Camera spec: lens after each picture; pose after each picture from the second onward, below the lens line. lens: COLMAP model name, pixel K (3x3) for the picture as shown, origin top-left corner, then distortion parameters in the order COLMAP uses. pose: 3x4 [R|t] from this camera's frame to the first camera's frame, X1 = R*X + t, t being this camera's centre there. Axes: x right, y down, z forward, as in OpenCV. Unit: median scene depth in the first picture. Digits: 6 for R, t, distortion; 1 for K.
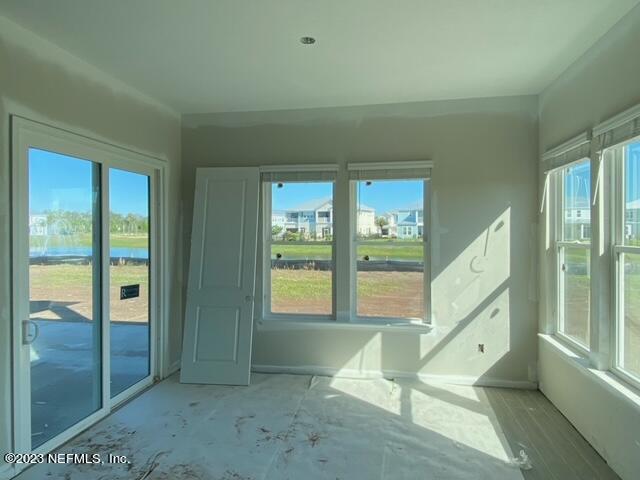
lens RADIAL K [[396.6, 0, 319.1], [0, 396.6, 230.9], [0, 0, 1]] dist [0.000749, 0.000180]
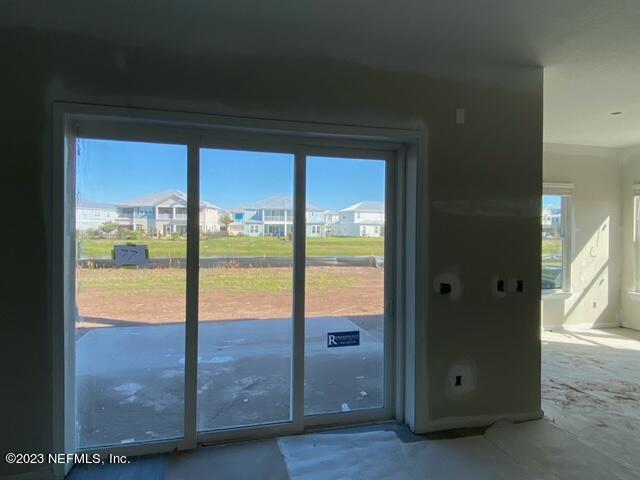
lens RADIAL K [[403.3, 0, 320.0], [0, 403.3, 240.0], [0, 0, 1]] dist [0.004085, 0.000830]
pose [[0.905345, -0.003873, 0.424660, -1.216895], [-0.007628, 0.999649, 0.025380, 0.004805], [-0.424609, -0.026217, 0.904997, 0.014314]]
